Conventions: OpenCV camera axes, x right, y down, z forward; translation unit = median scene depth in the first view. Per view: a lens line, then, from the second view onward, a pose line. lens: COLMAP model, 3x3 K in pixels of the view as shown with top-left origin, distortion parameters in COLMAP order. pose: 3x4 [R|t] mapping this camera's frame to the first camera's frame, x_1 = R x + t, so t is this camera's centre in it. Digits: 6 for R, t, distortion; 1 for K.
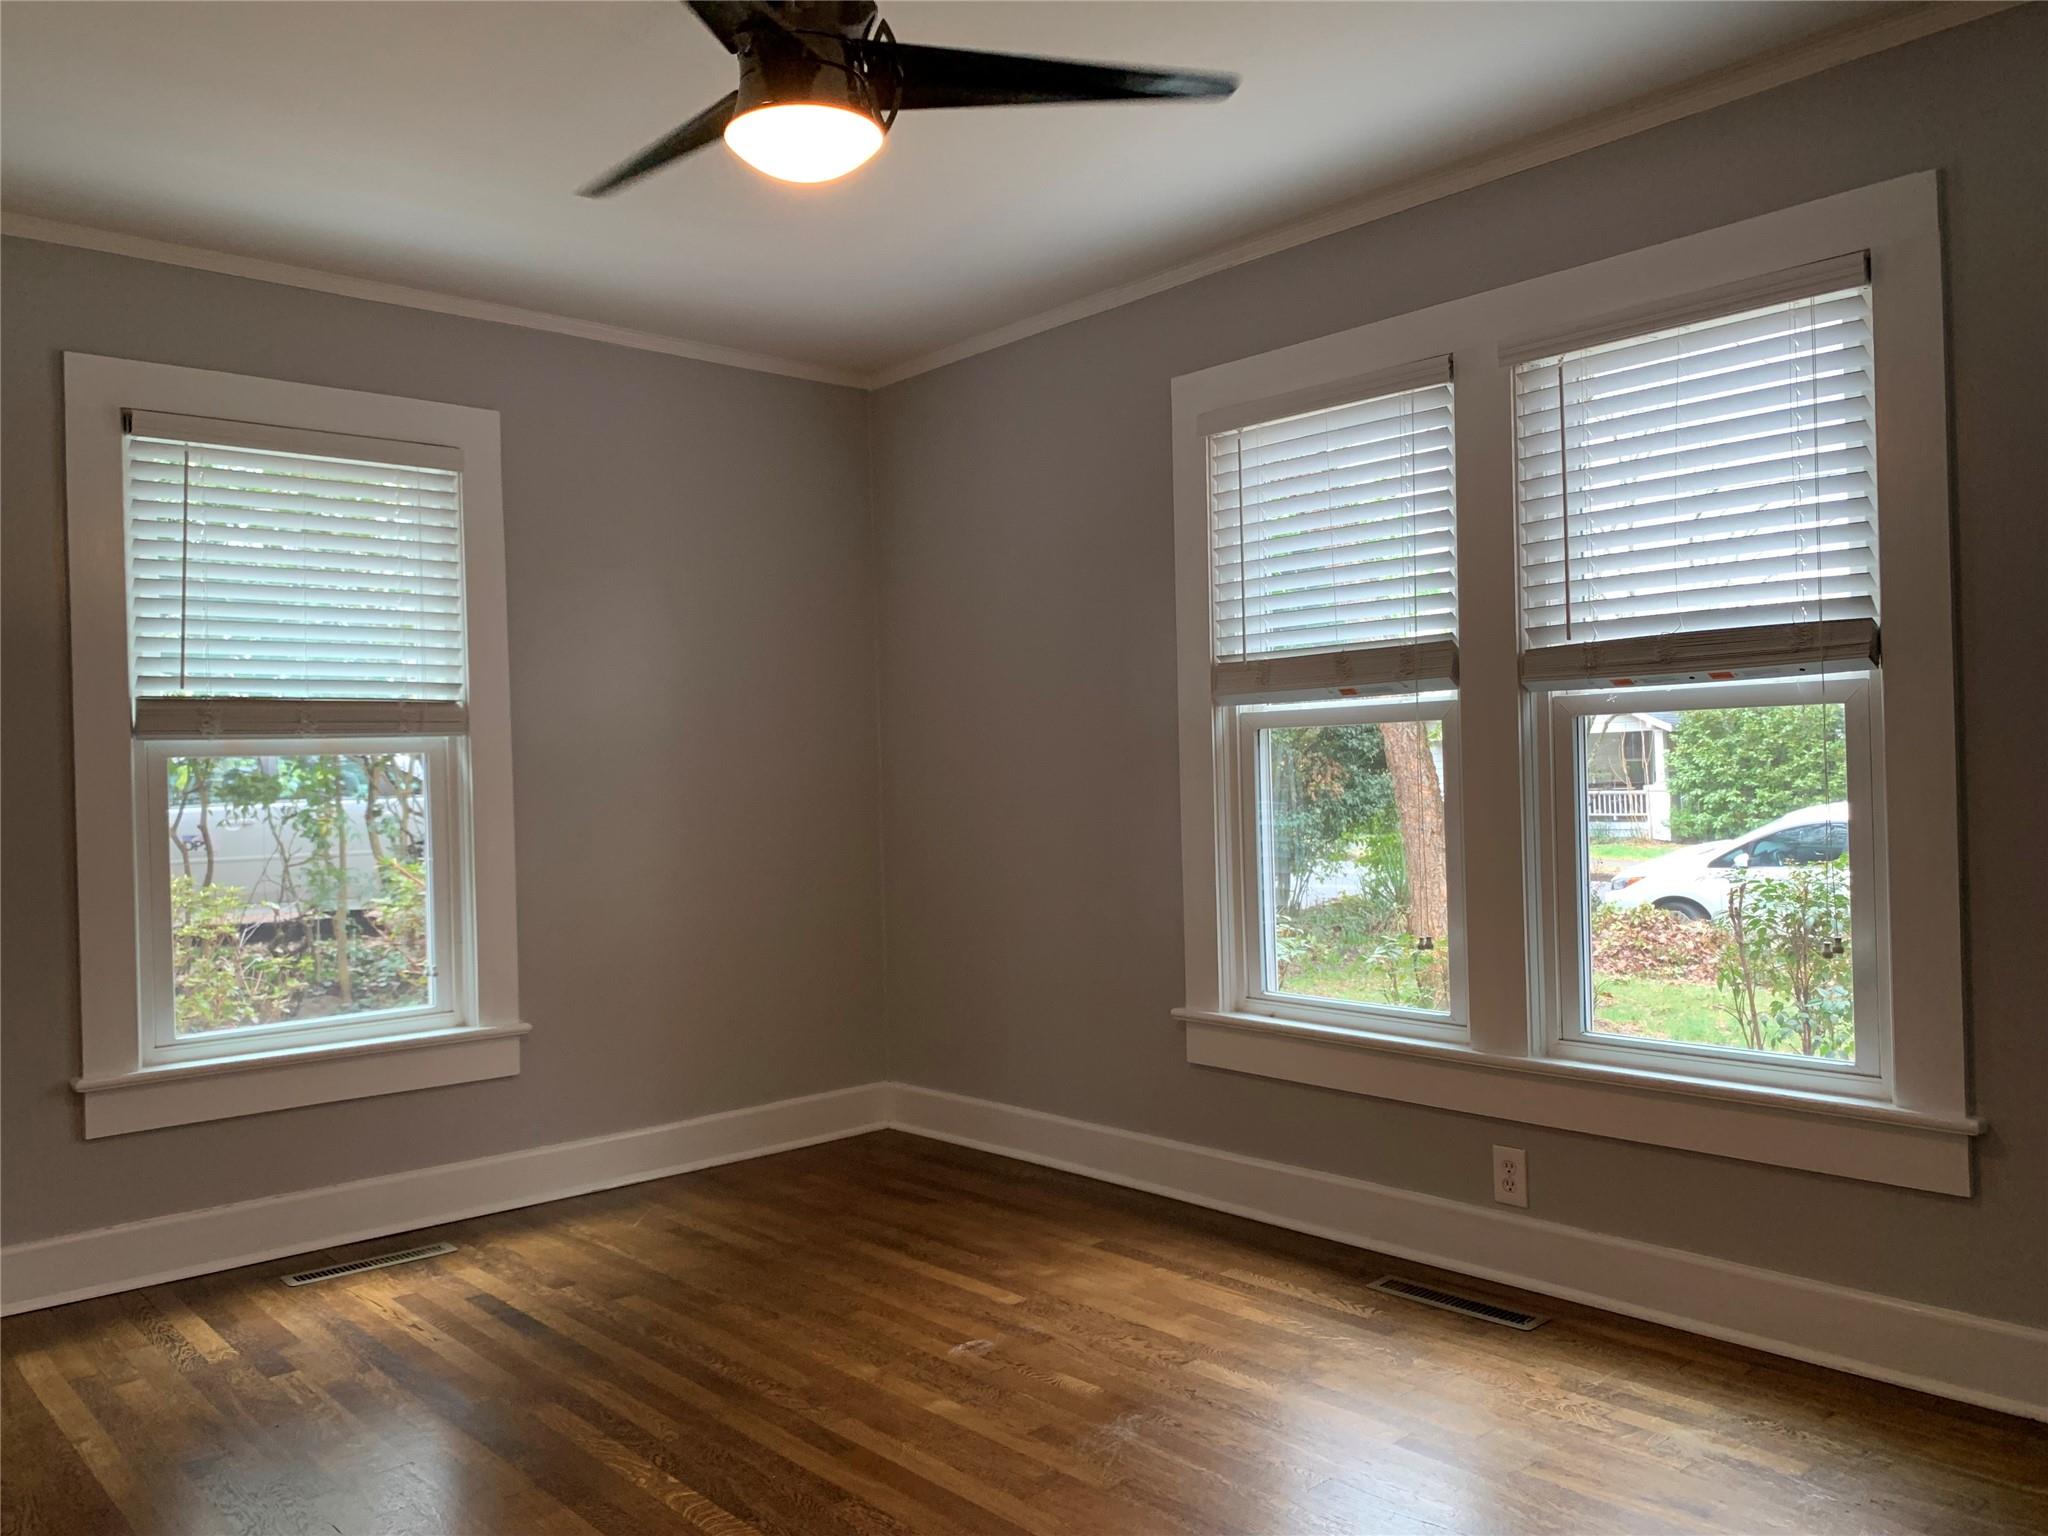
lens RADIAL K [[1557.0, 0, 1024.0], [0, 1557.0, 768.0], [0, 0, 1]] dist [0.079628, -0.061473]
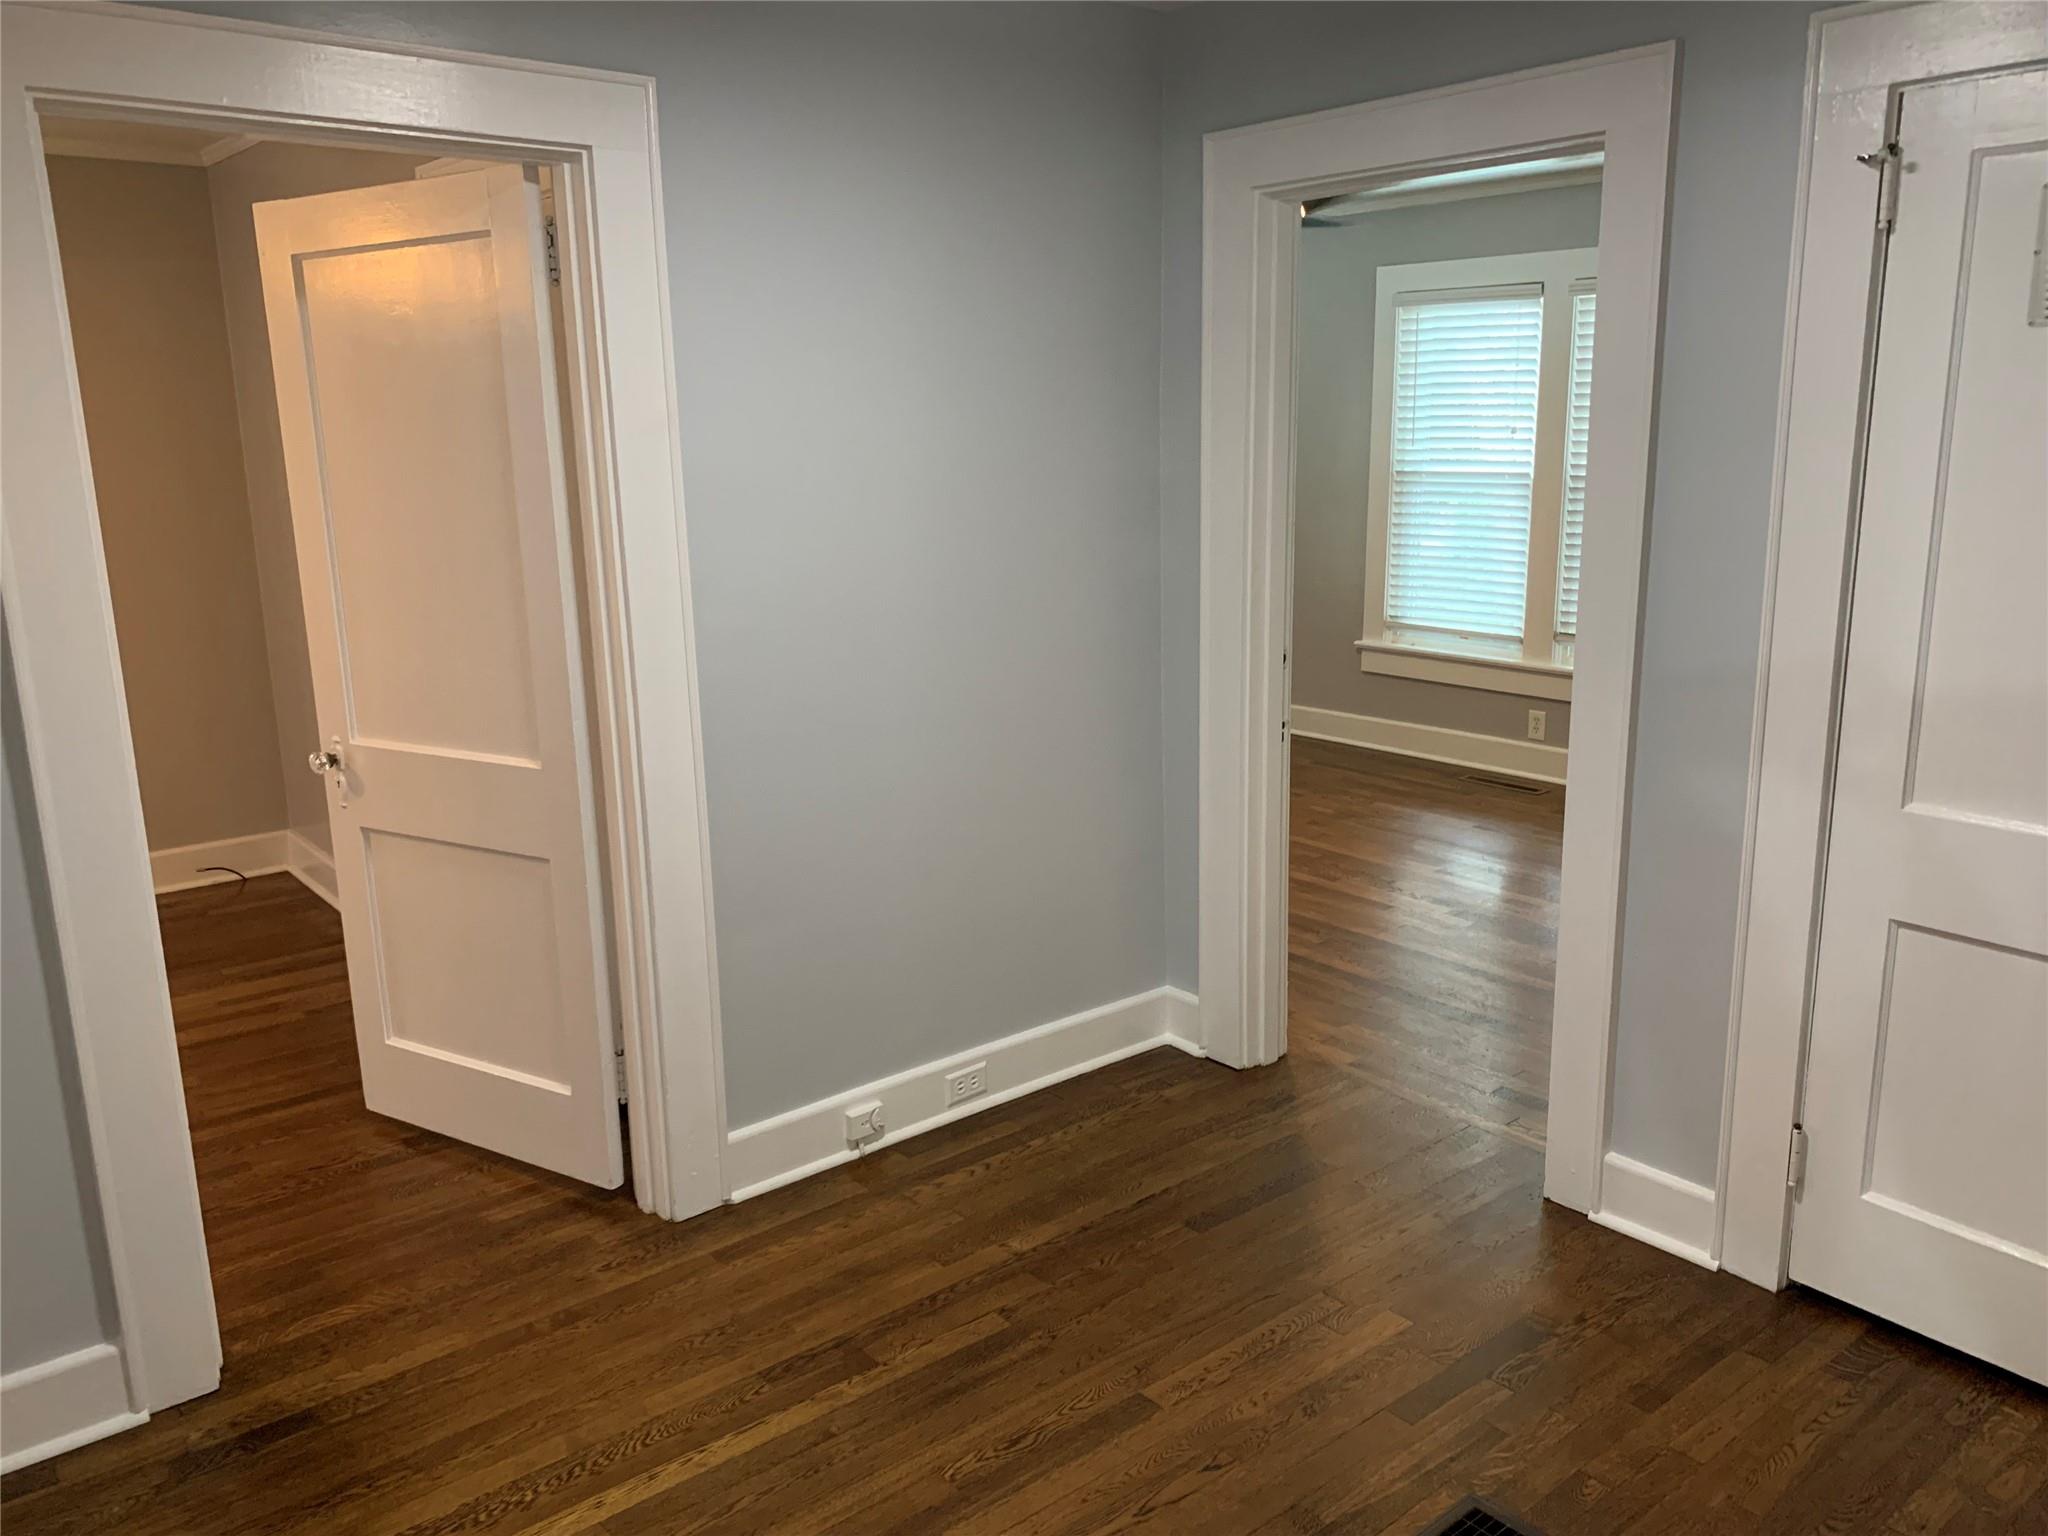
lens RADIAL K [[1579.8, 0, 1024.0], [0, 1579.8, 768.0], [0, 0, 1]] dist [0.071032, -0.078026]
pose [[0.999116, 0.016937, -0.038488, -0.232458], [-0.007946, 0.974851, 0.222716, -0.114414], [0.041292, -0.222213, 0.974123, -0.889952]]
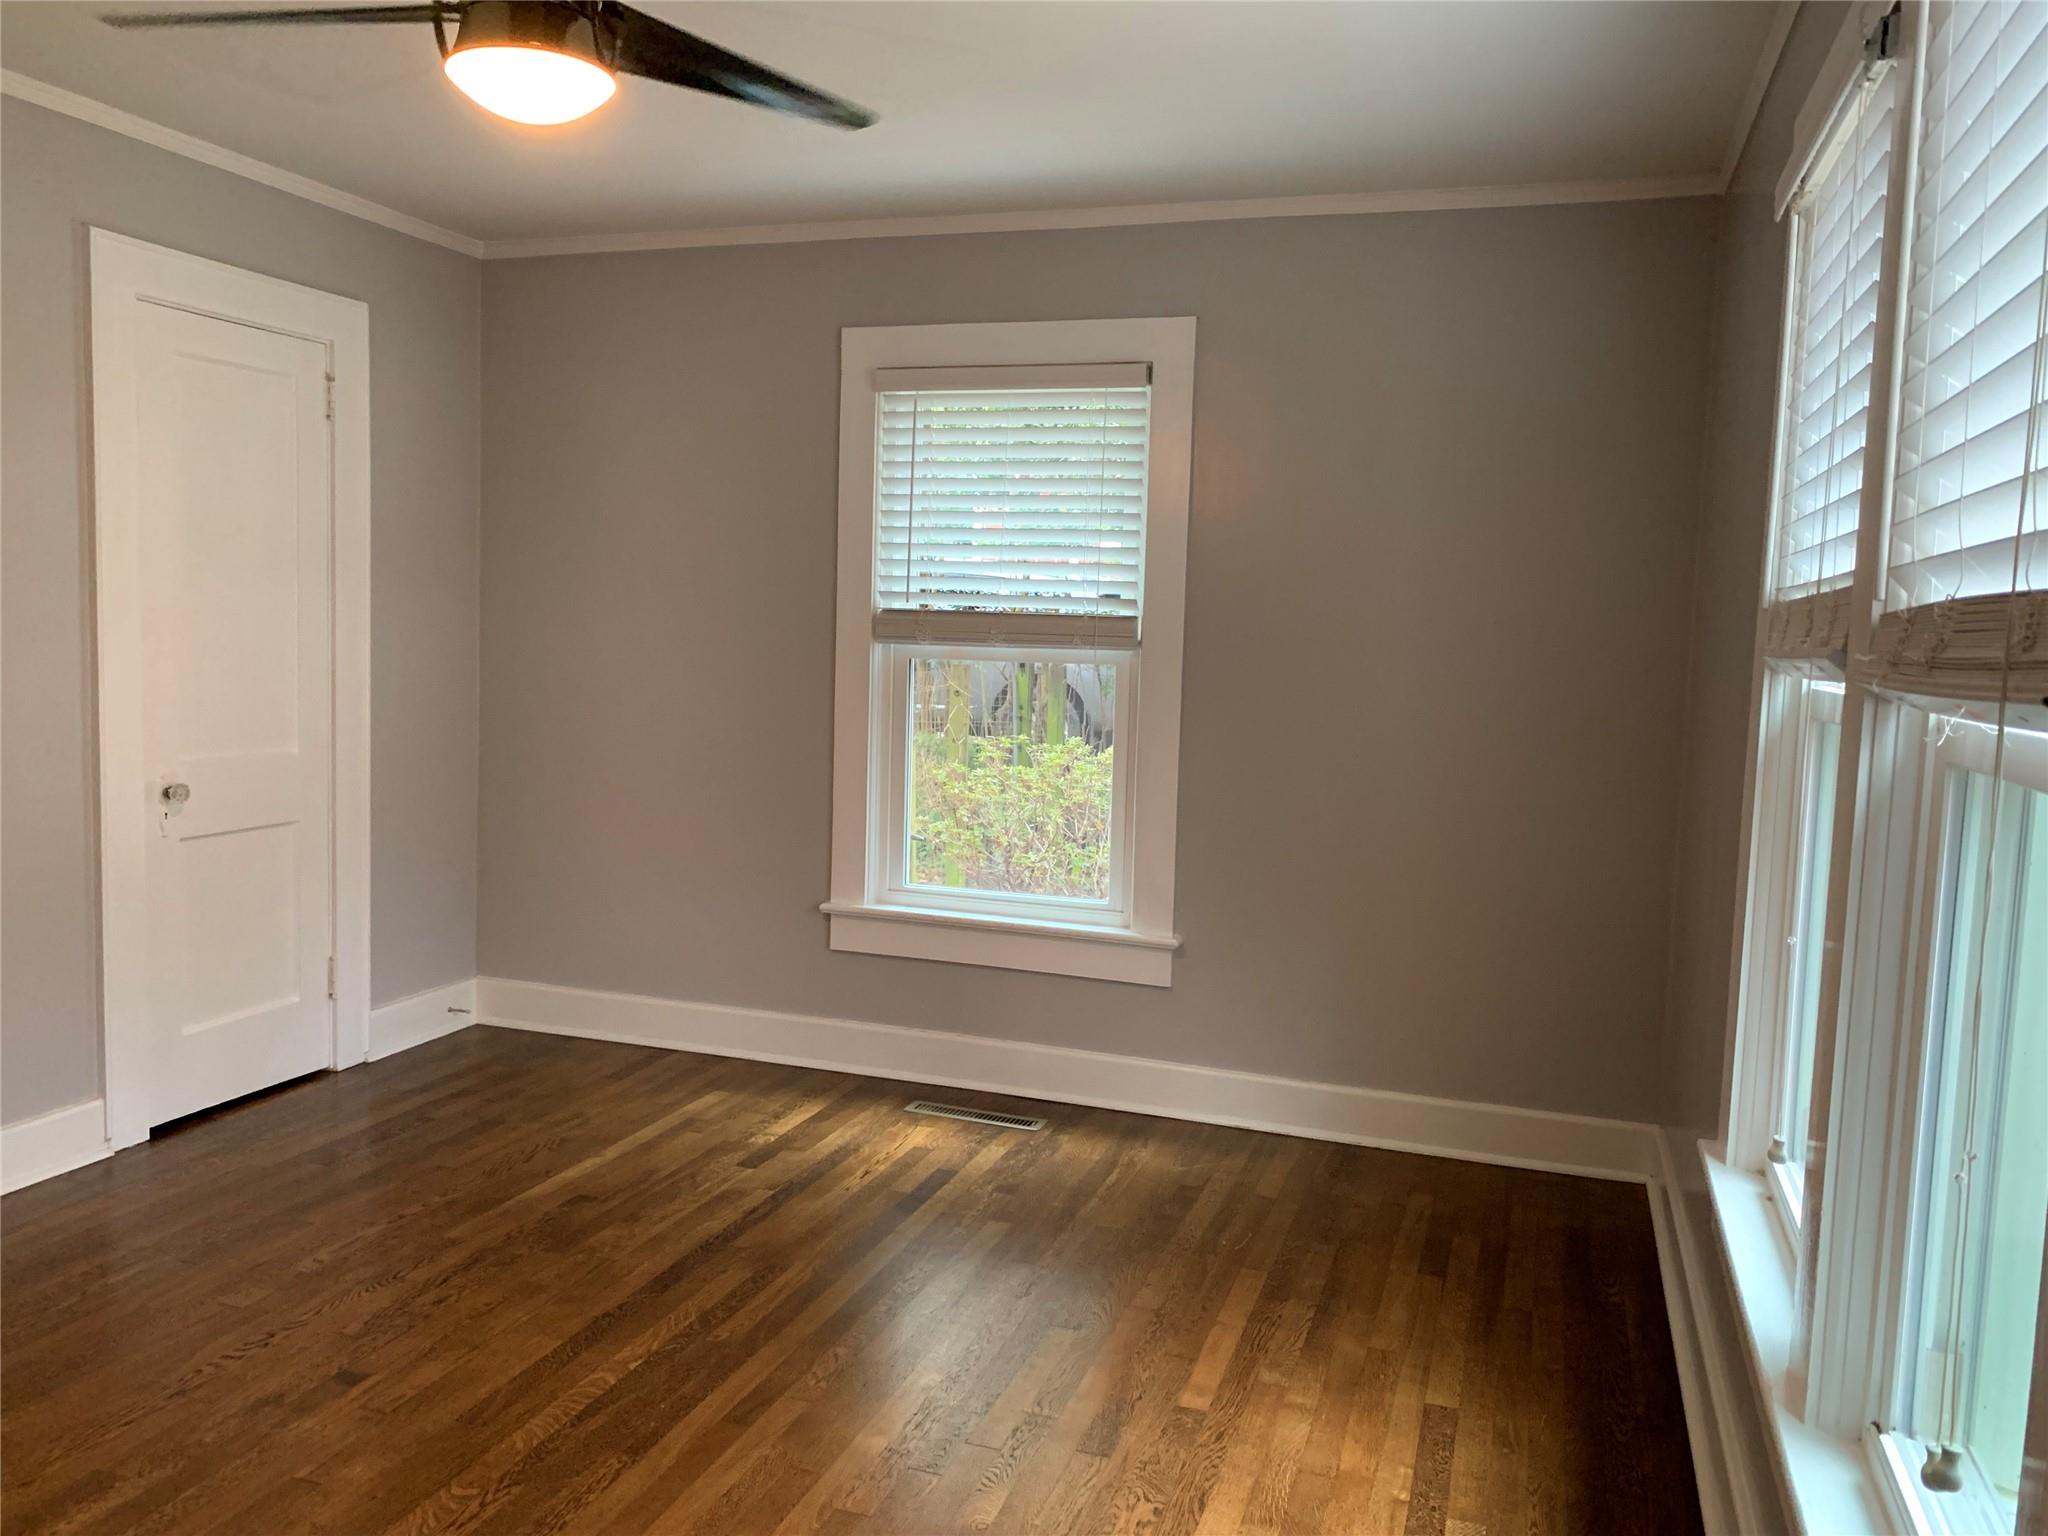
lens RADIAL K [[1579.8, 0, 1024.0], [0, 1579.8, 768.0], [0, 0, 1]] dist [0.071032, -0.078026]
pose [[0.500181, 0.124882, -0.856868, 0.563021], [-0.043421, 0.991918, 0.119219, -0.073272], [0.864832, -0.022425, 0.501561, 0.477135]]
